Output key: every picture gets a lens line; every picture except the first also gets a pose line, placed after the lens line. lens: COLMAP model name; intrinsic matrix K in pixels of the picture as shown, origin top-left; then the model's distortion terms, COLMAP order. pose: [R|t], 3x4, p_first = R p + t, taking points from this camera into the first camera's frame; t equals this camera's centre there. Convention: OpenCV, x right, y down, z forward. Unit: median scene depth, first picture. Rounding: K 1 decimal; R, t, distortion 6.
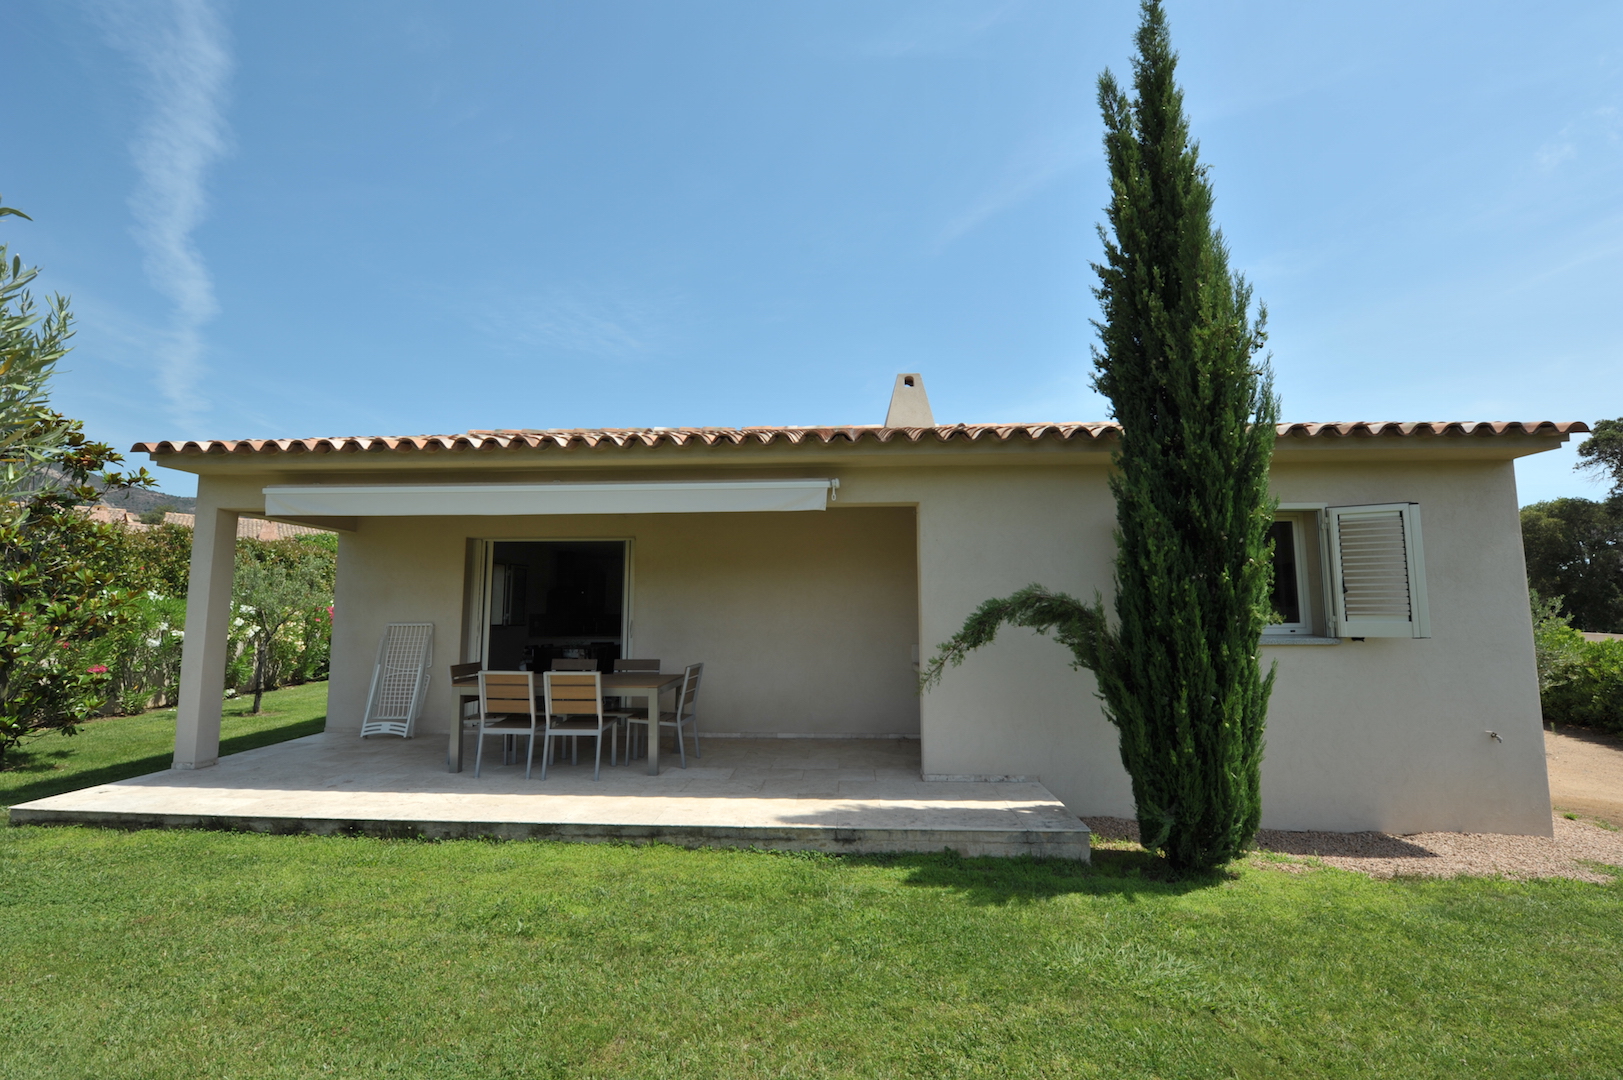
lens RADIAL K [[686.1, 0, 811.5], [0, 686.1, 540.0], [0, 0, 1]] dist [-0.020900, -0.000247]
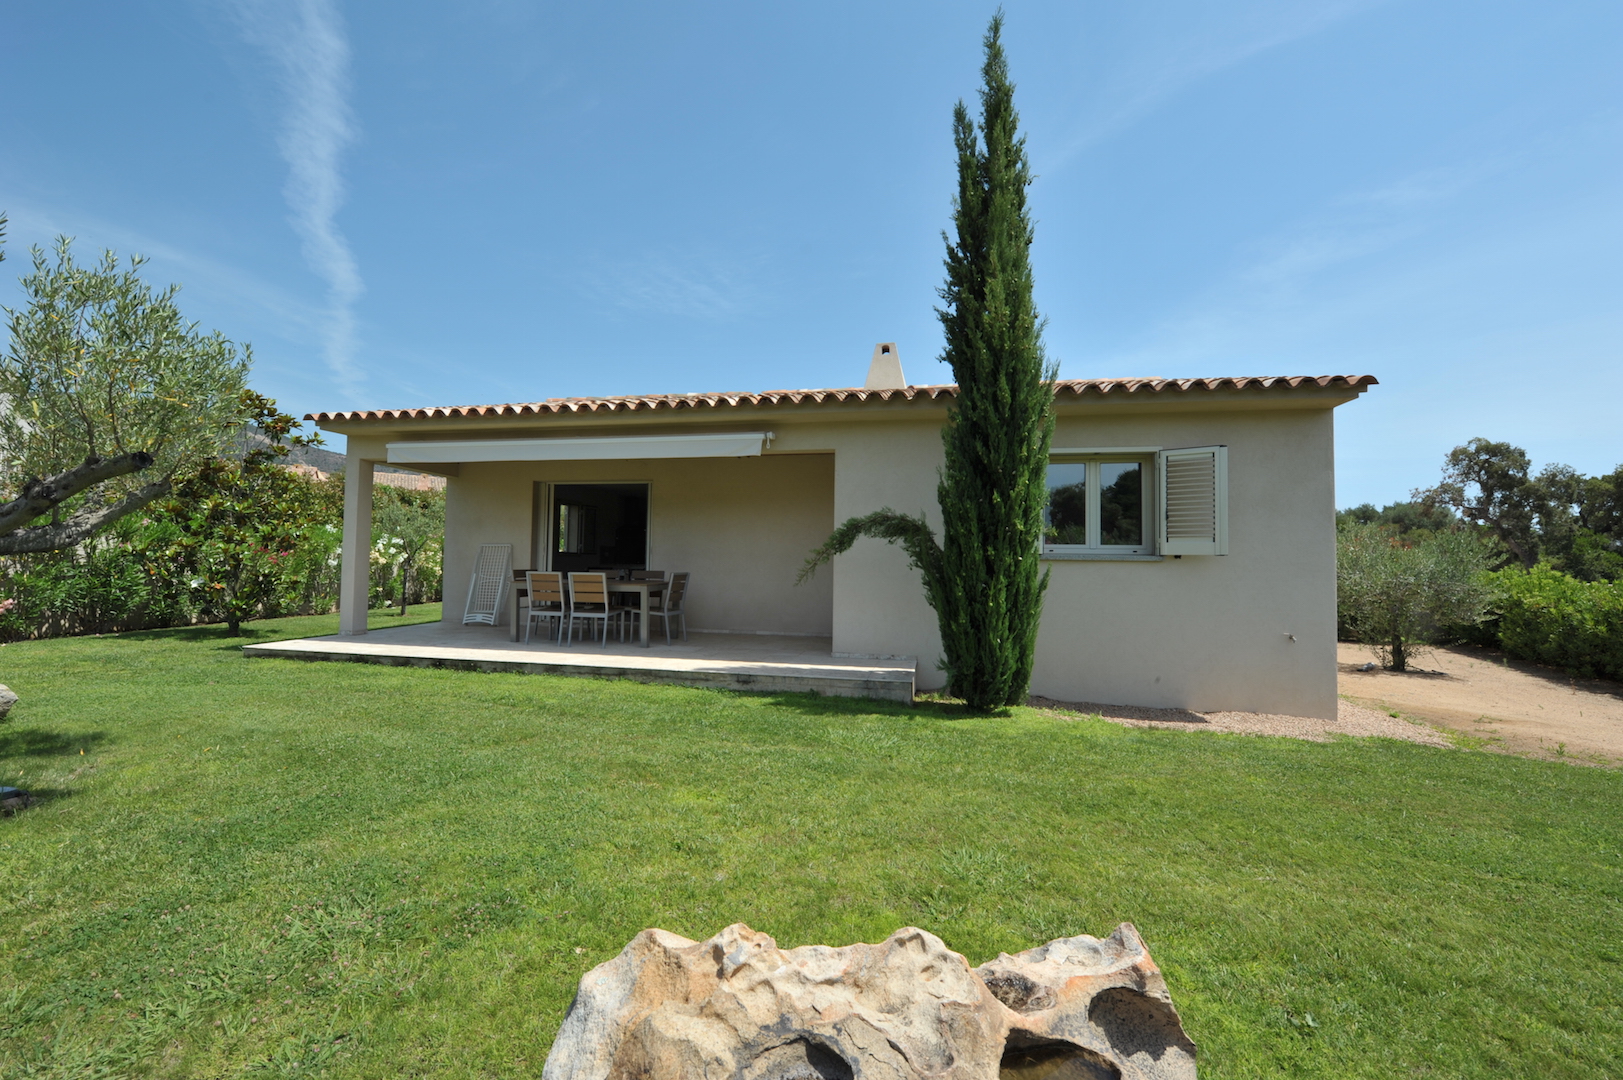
lens RADIAL K [[651.3, 0, 812.7], [0, 651.3, 546.4], [0, 0, 1]] dist [-0.018784, -0.002528]
pose [[0.989365, 0.012303, -0.144932, 0.304271], [-0.001016, 0.996977, 0.077695, 0.034170], [0.145450, -0.076722, 0.986386, -0.252146]]
